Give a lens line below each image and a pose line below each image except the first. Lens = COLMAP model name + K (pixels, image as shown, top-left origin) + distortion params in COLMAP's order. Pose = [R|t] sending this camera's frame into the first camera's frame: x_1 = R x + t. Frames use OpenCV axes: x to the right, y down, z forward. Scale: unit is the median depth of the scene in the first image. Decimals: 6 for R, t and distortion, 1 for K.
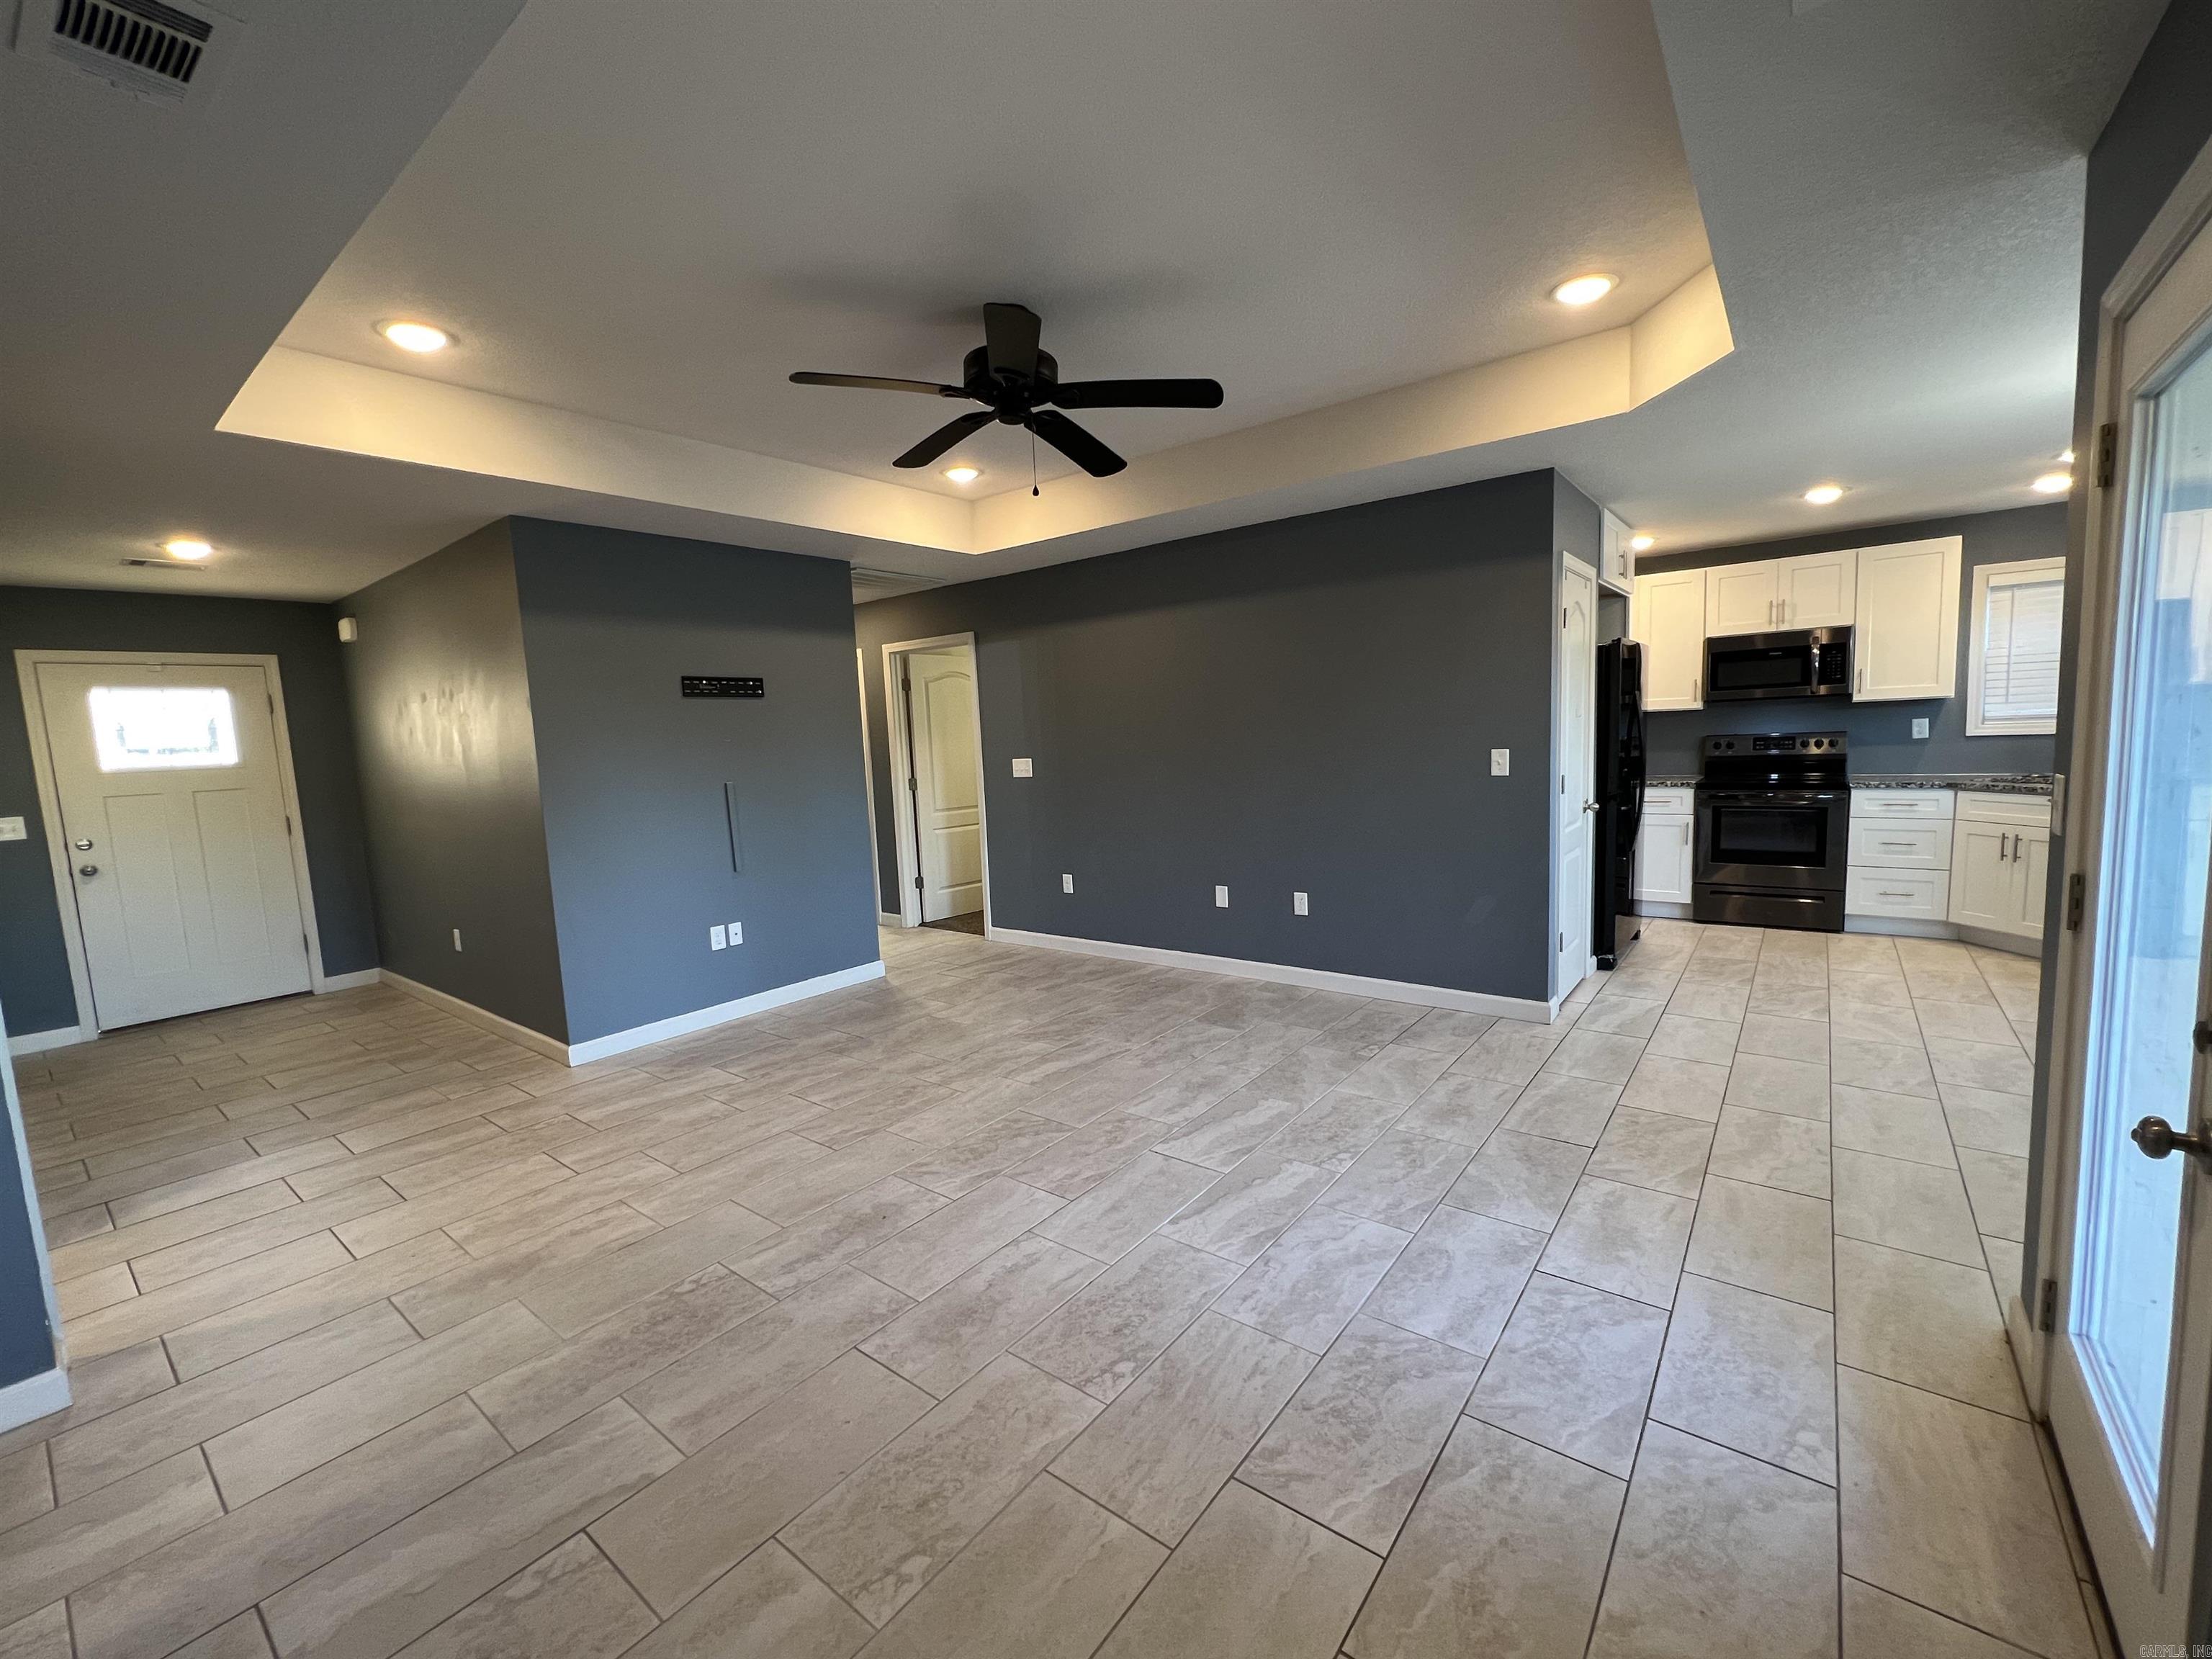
lens RADIAL K [[913.9, 0, 1106.0], [0, 913.9, 829.5], [0, 0, 1]] dist [-0.002680, -0.000279]
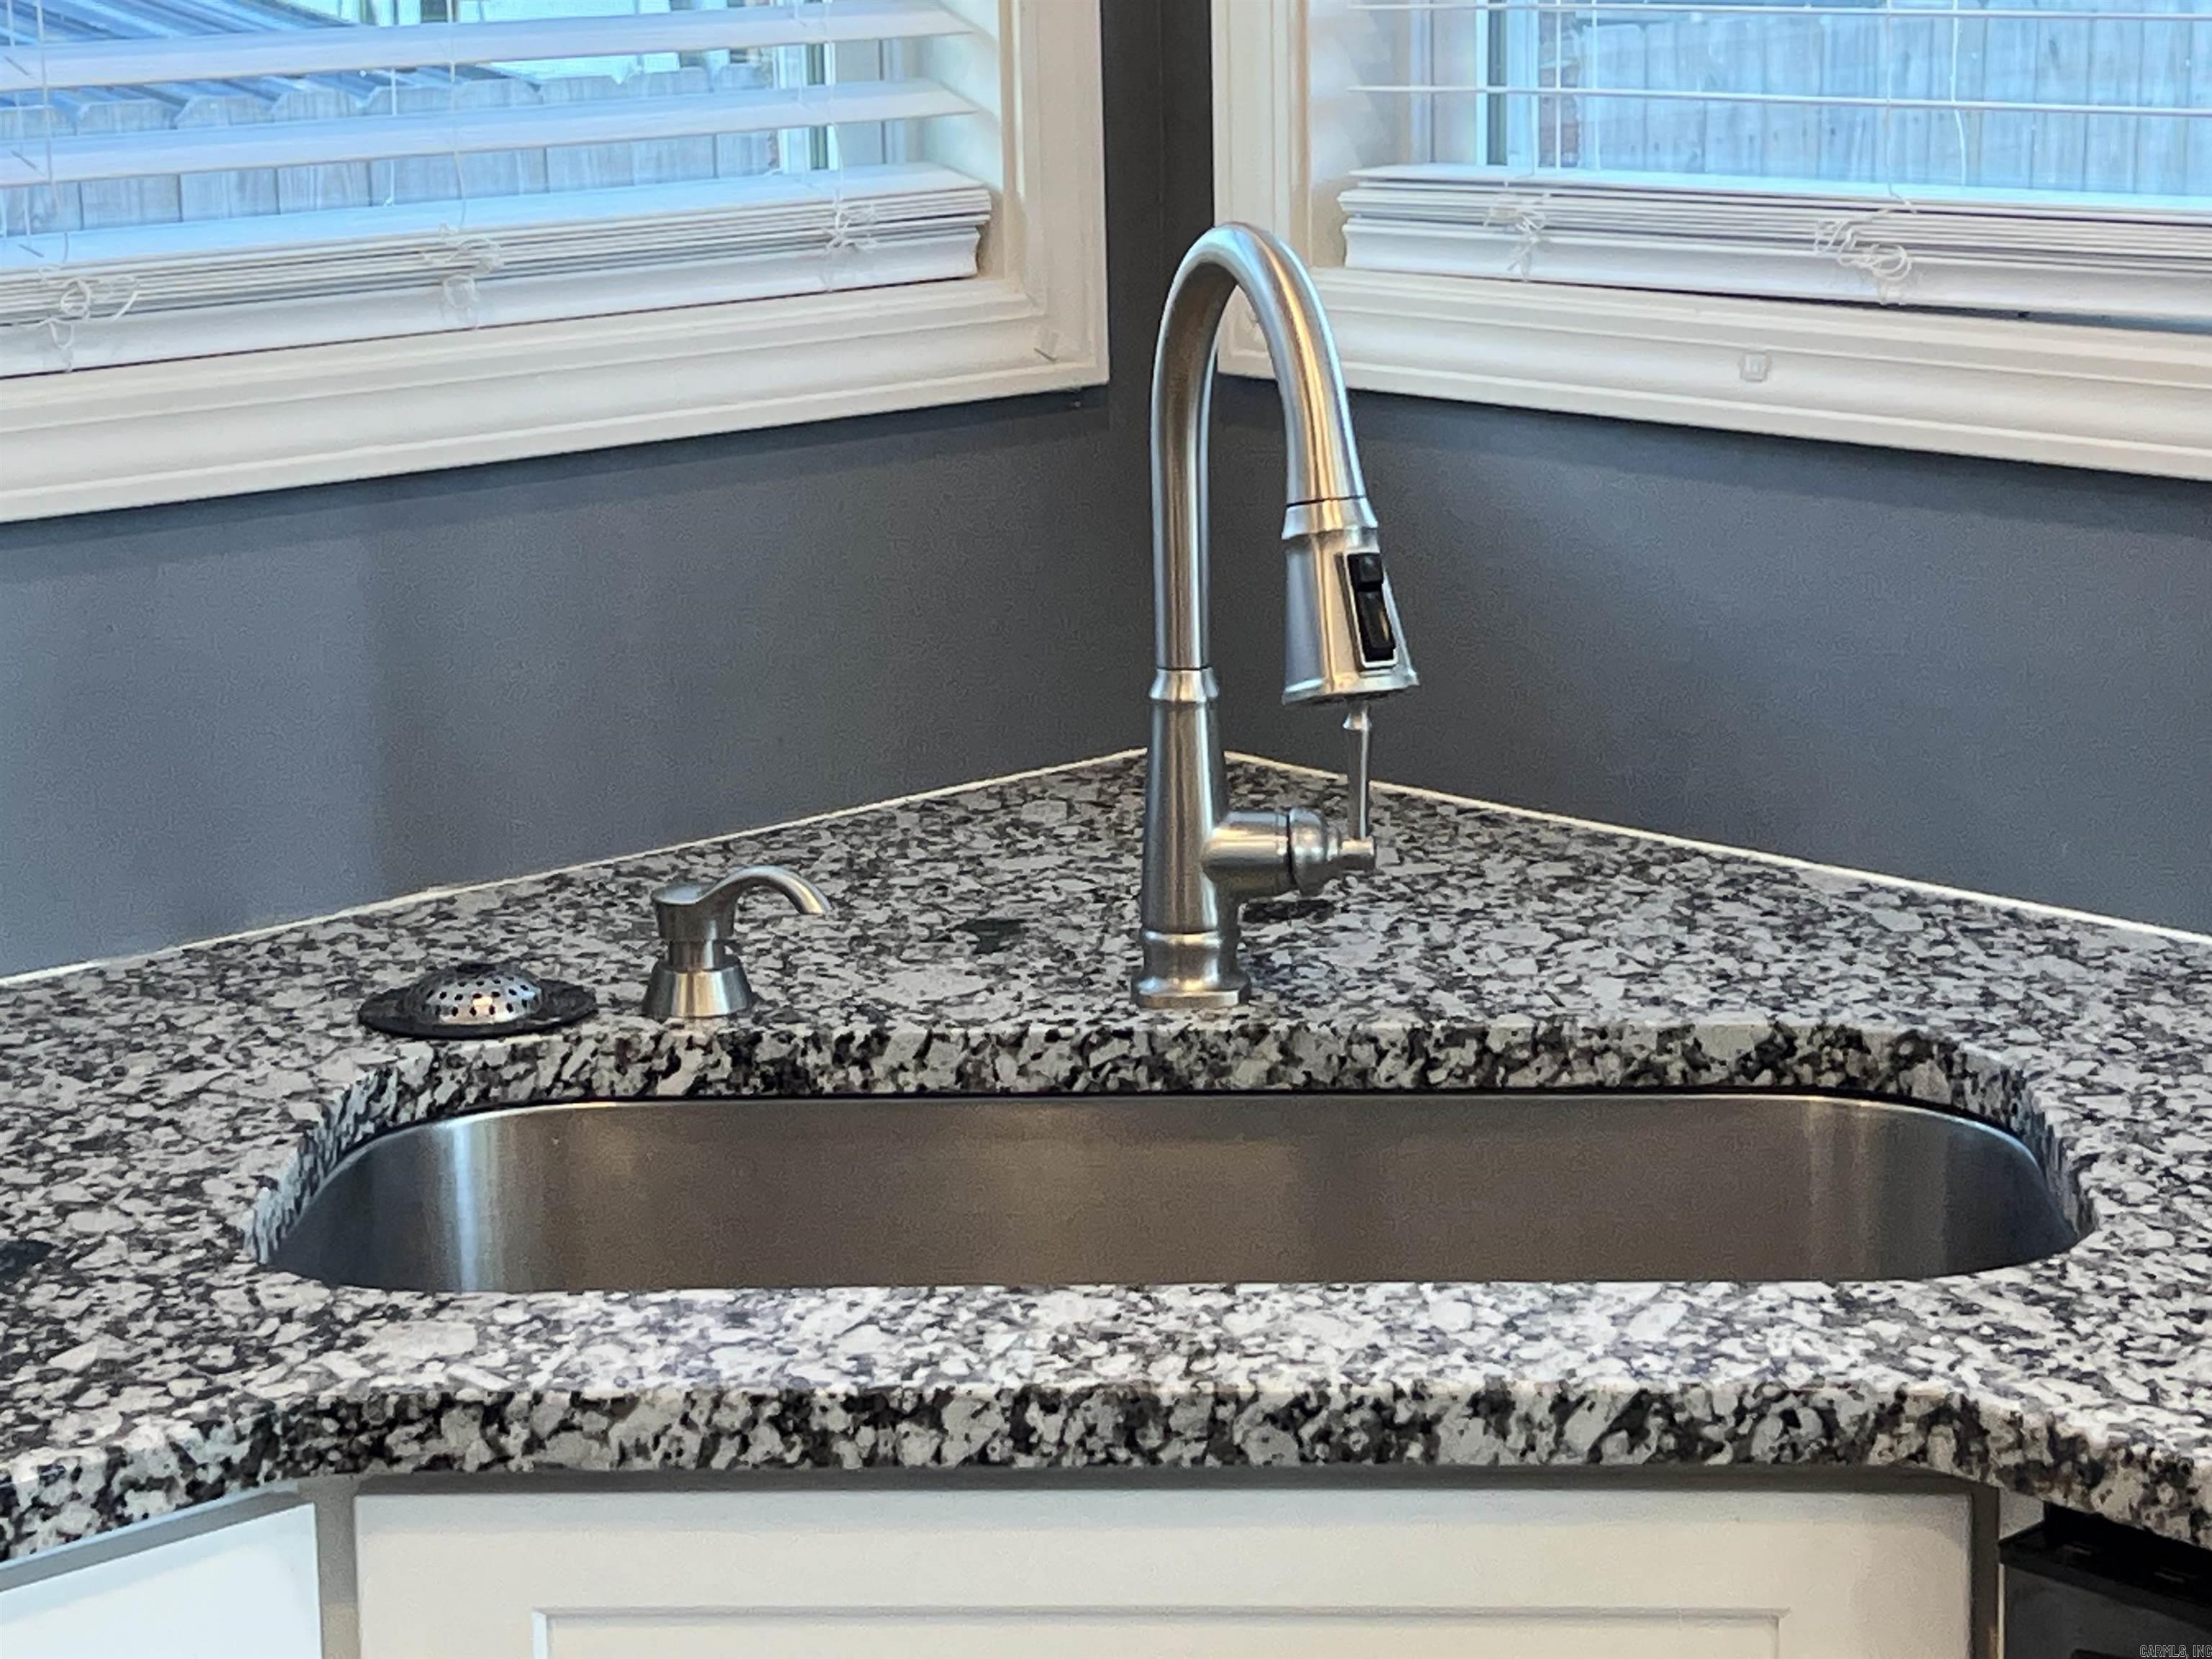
lens RADIAL K [[4935.8, 0, 1106.0], [0, 4935.8, 829.5], [0, 0, 1]] dist [0.152259, 0.194462]
pose [[0.162655, -0.165939, 0.972629, 0.656374], [0.118059, 0.981948, 0.147786, -0.154217], [-0.979594, 0.090789, 0.179310, 0.969053]]
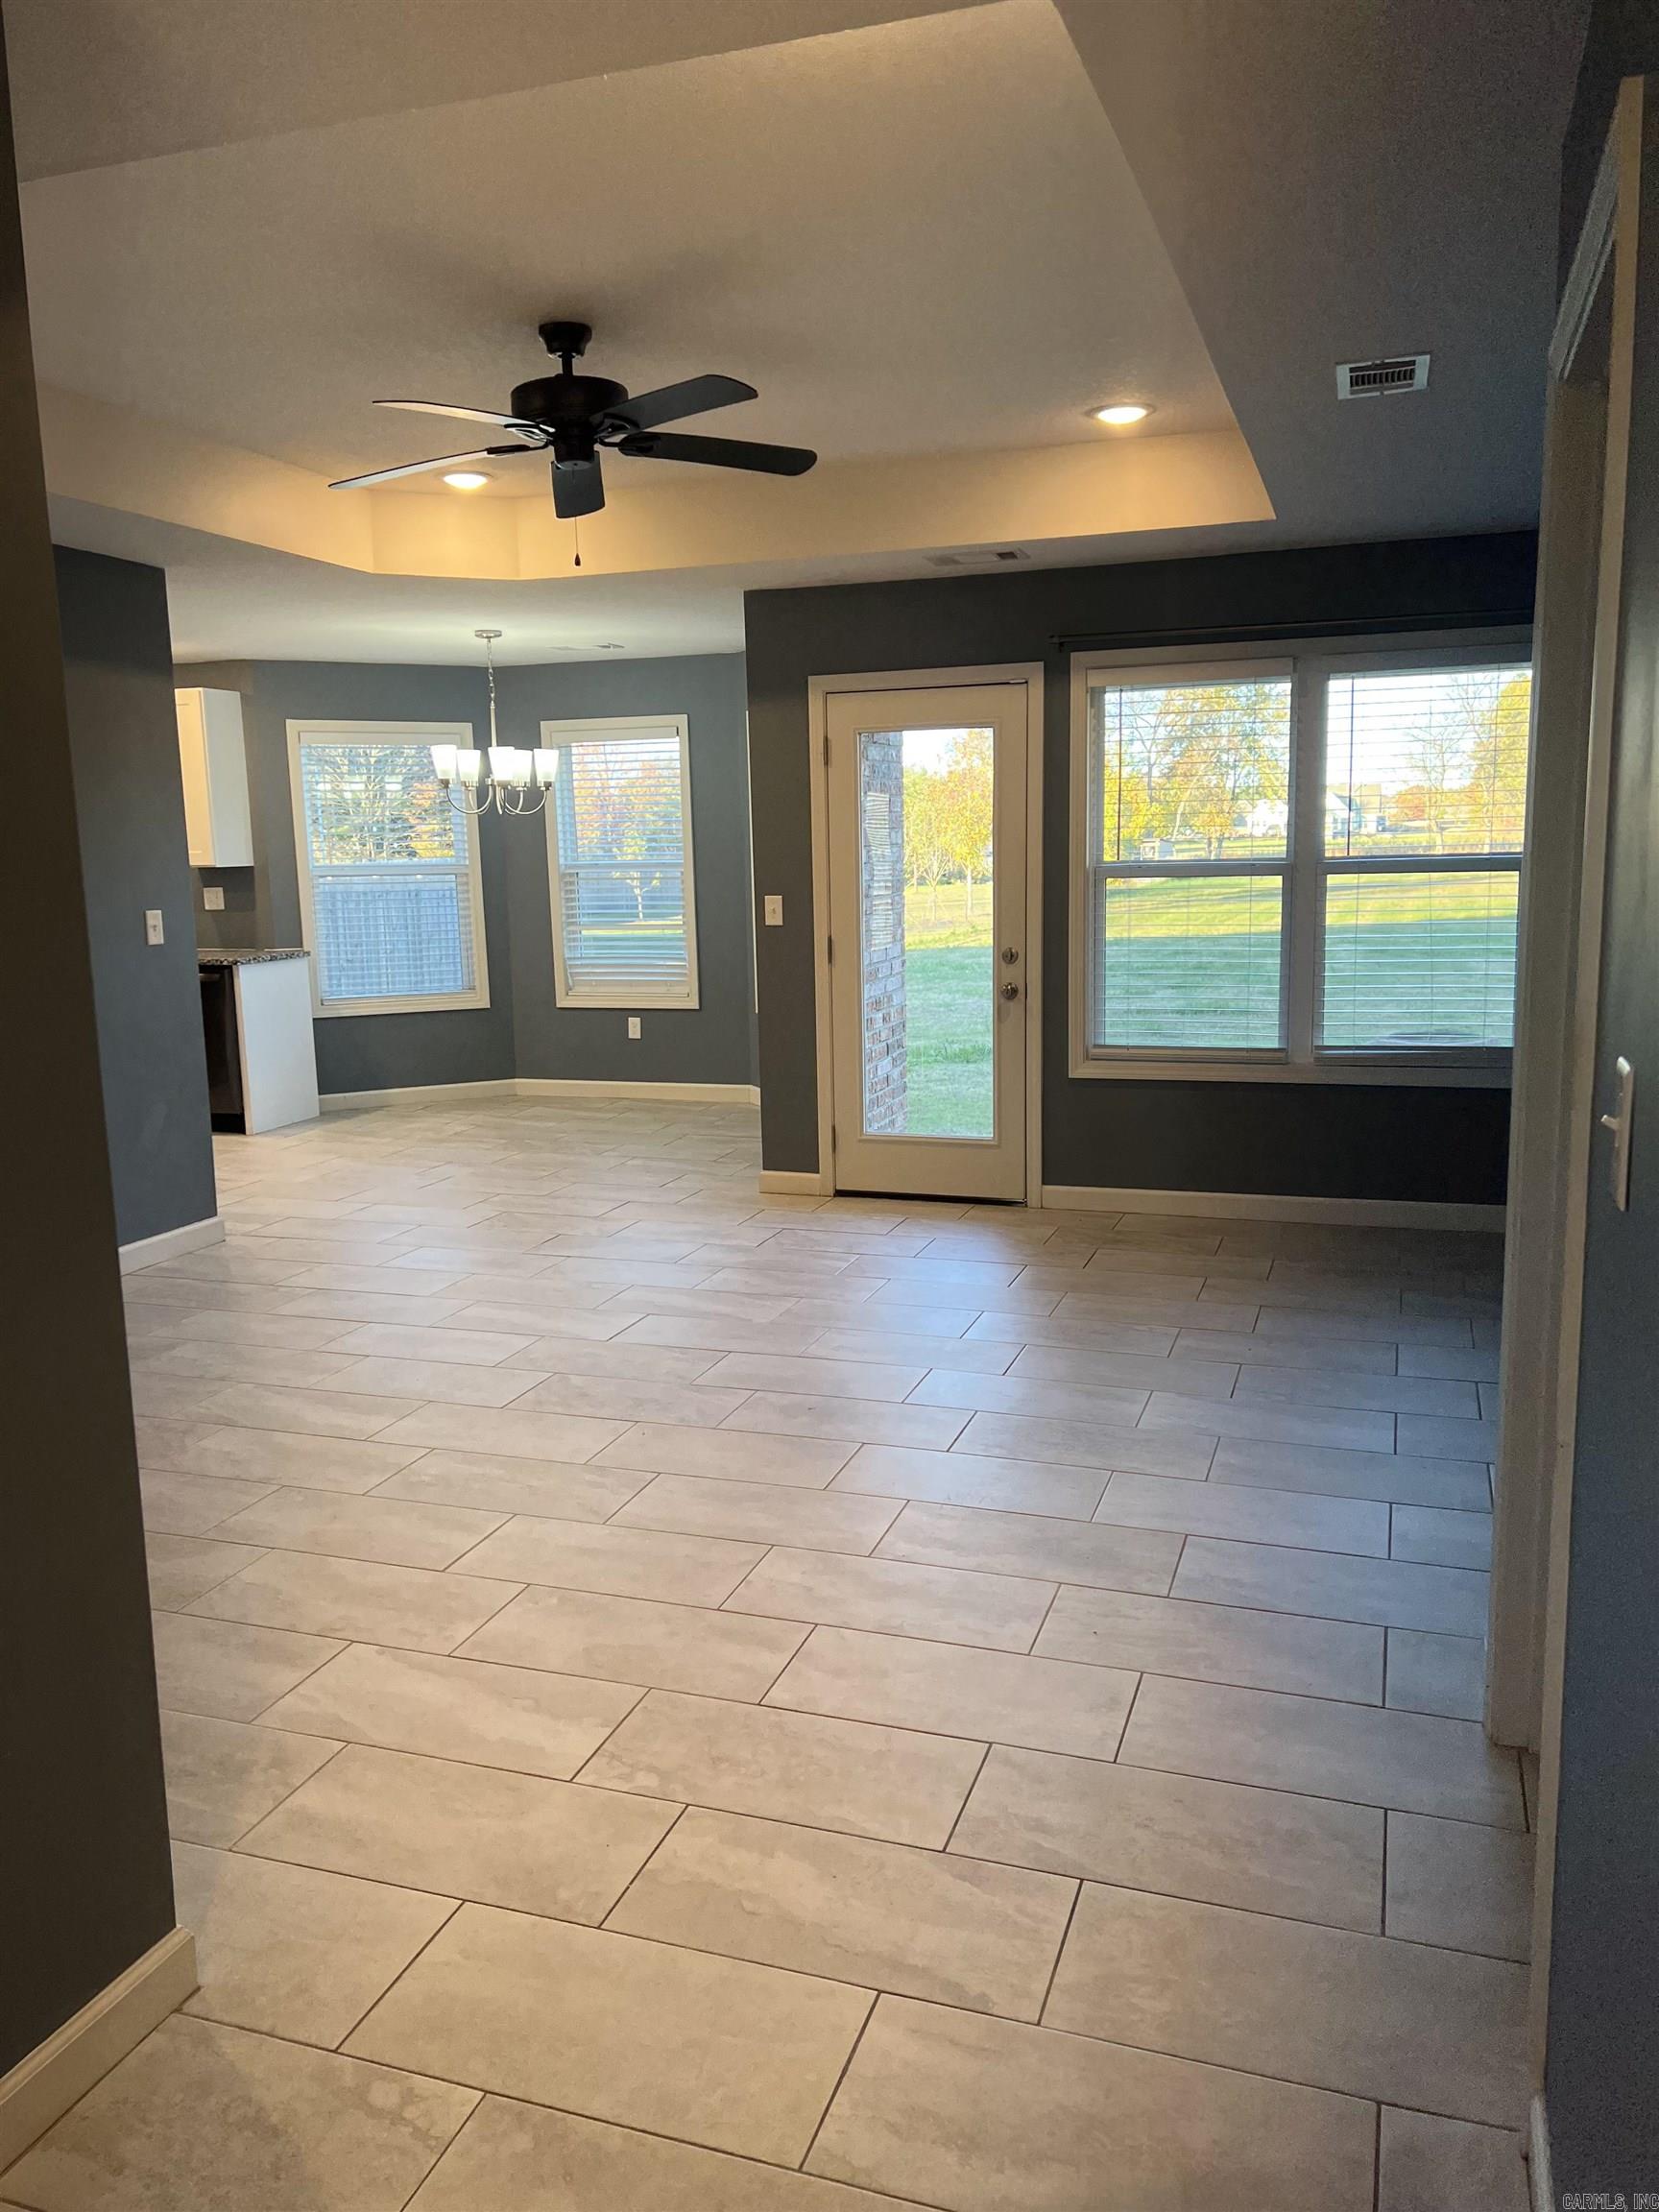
lens RADIAL K [[1649.6, 0, 829.5], [0, 1649.6, 1106.0], [0, 0, 1]] dist [0.127103, -0.207225]
pose [[-0.327253, -0.097265, 0.939917, -1.014260], [0.137196, 0.979258, 0.149104, -0.053526], [-0.934924, 0.177747, -0.307121, 0.844418]]
